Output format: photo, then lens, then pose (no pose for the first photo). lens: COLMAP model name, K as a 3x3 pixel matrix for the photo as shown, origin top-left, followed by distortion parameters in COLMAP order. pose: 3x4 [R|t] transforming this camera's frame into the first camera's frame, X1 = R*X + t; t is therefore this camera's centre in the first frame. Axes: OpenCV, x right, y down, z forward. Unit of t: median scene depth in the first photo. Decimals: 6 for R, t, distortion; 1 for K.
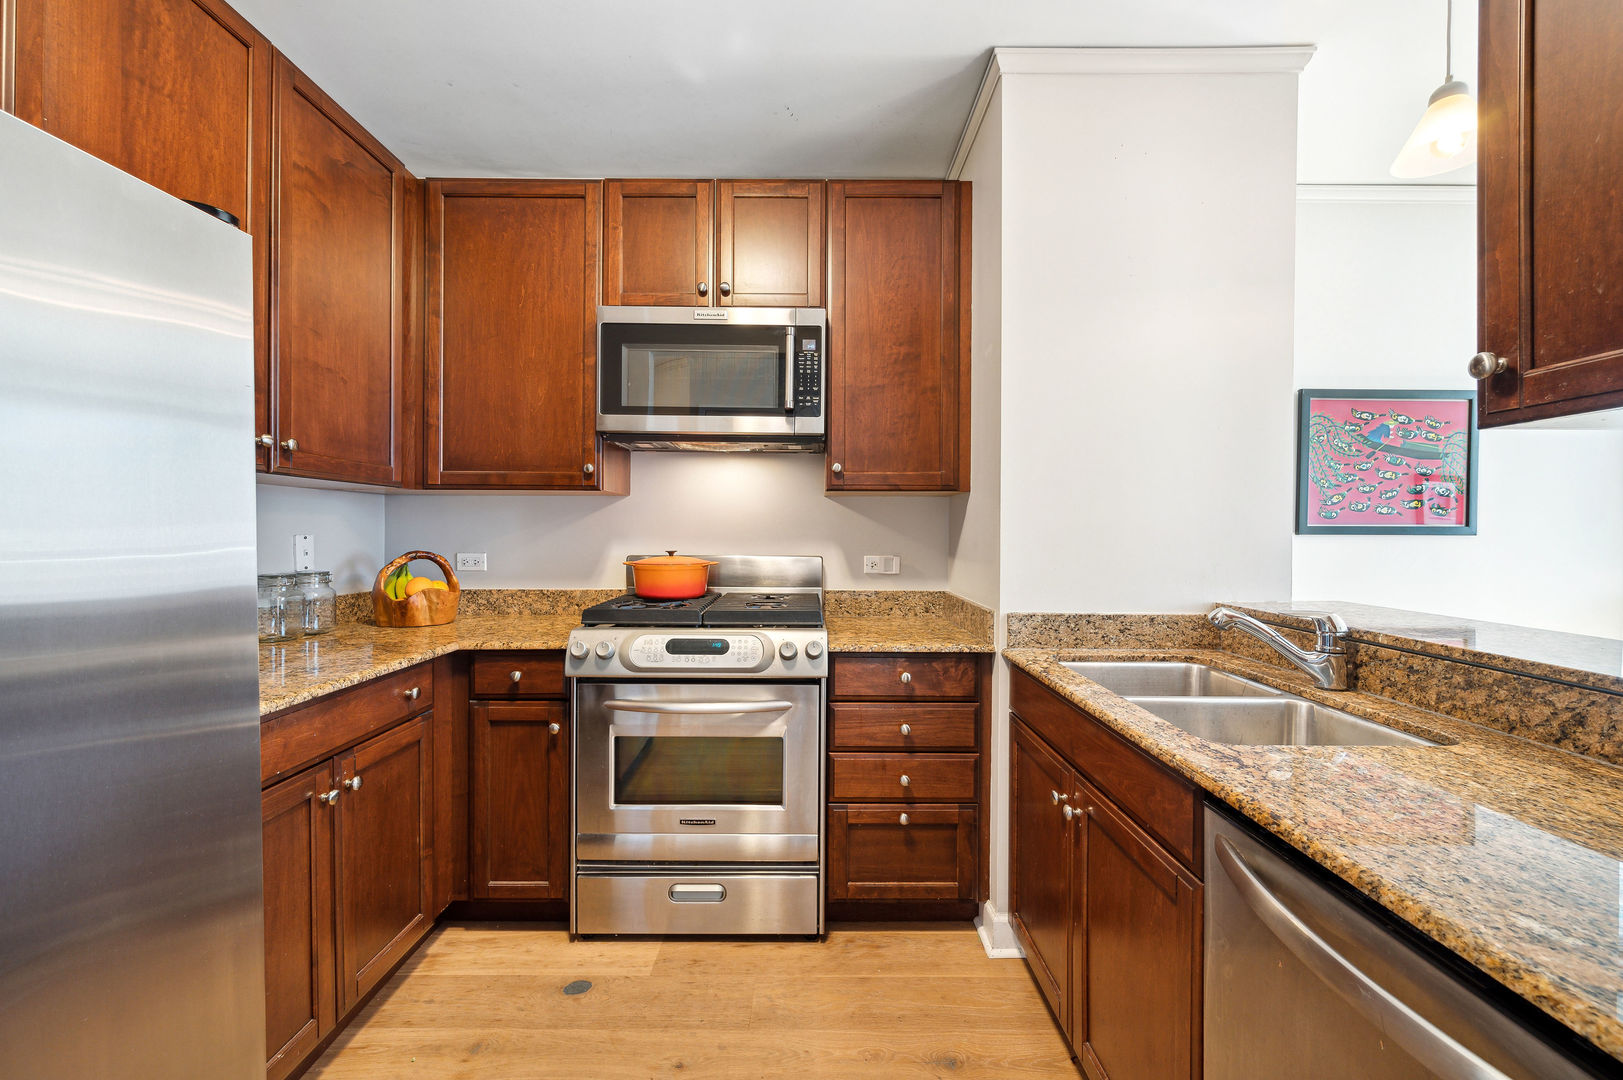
lens RADIAL K [[650.1, 0, 809.0], [0, 650.1, 535.8], [0, 0, 1]] dist [-0.000763, -0.000668]
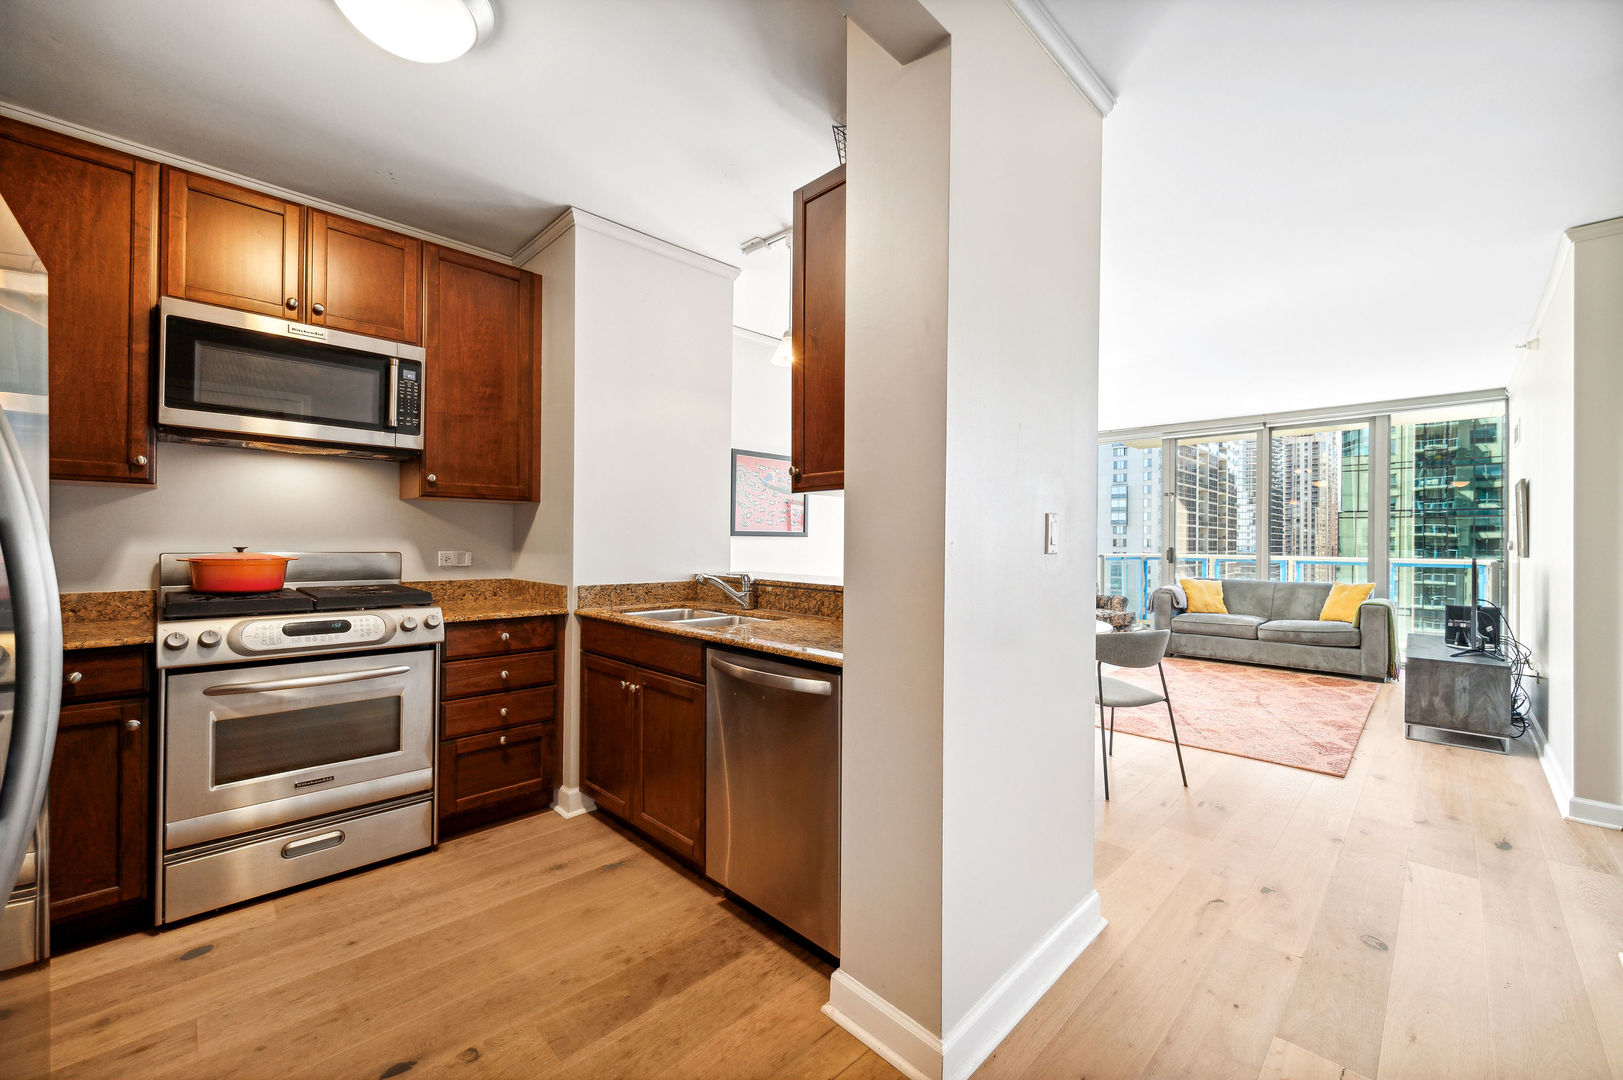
lens RADIAL K [[650.1, 0, 815.9], [0, 650.1, 536.5], [0, 0, 1]] dist [-0.000763, -0.000668]
pose [[0.705100, 0.006912, 0.709074, -0.355913], [-0.000986, 0.999961, -0.008767, 0.017456], [-0.709107, 0.005483, 0.705080, -0.426446]]
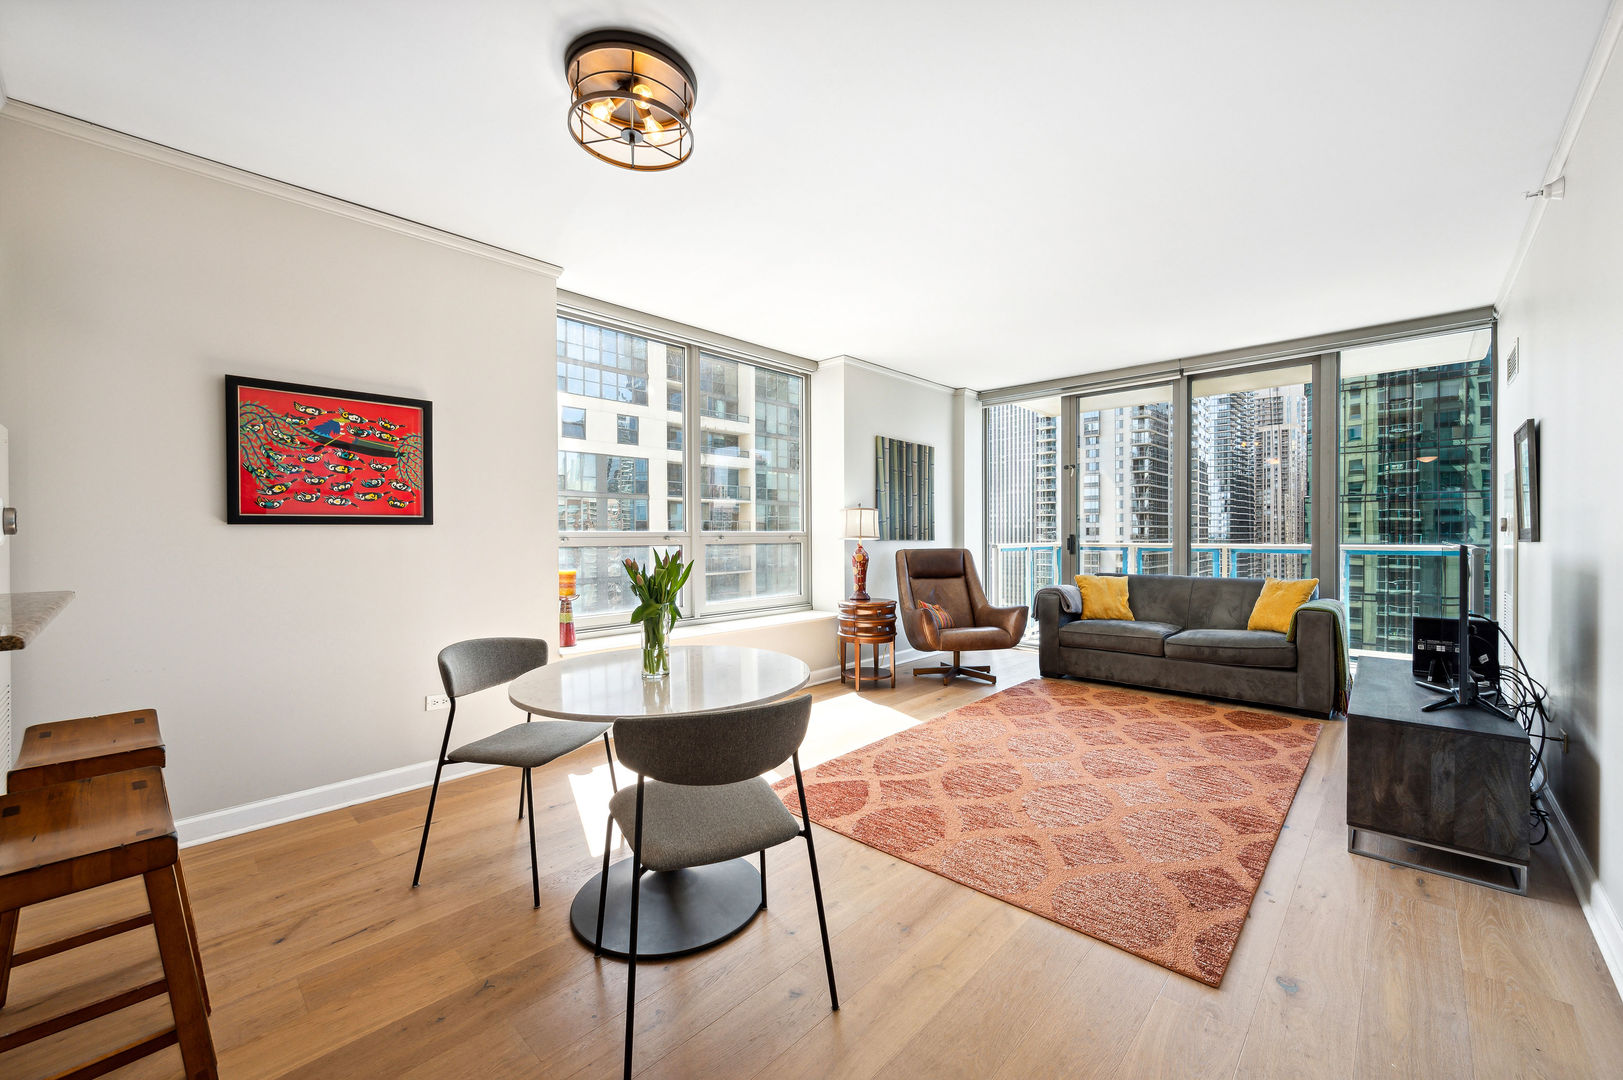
lens RADIAL K [[650.1, 0, 811.0], [0, 650.1, 537.6], [0, 0, 1]] dist [-0.000763, -0.000668]
pose [[0.686776, -0.011853, 0.726772, 0.864614], [0.012424, 0.999912, 0.004567, 0.033174], [-0.726763, 0.005893, 0.686864, -0.404046]]
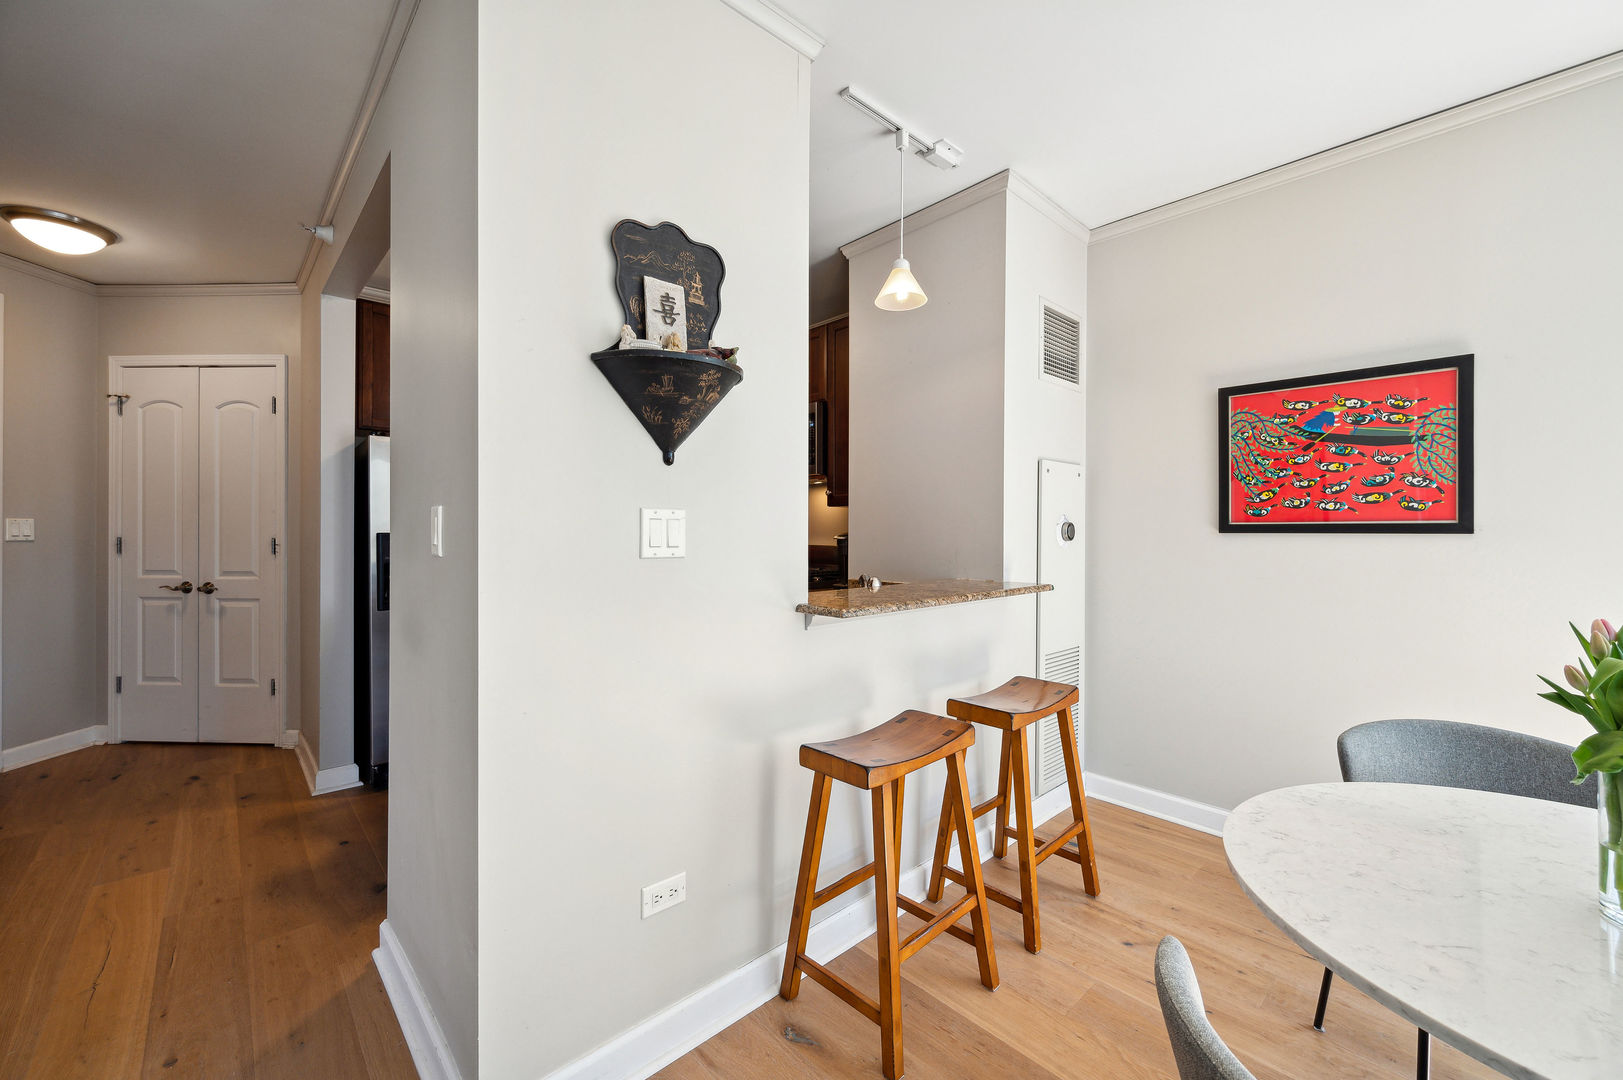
lens RADIAL K [[650.1, 0, 814.9], [0, 650.1, 534.0], [0, 0, 1]] dist [-0.000763, -0.000668]
pose [[0.675668, 0.001279, -0.737205, 1.433604], [-0.006665, 0.999968, -0.004373, 0.010813], [0.737176, 0.007868, 0.675655, -0.186565]]
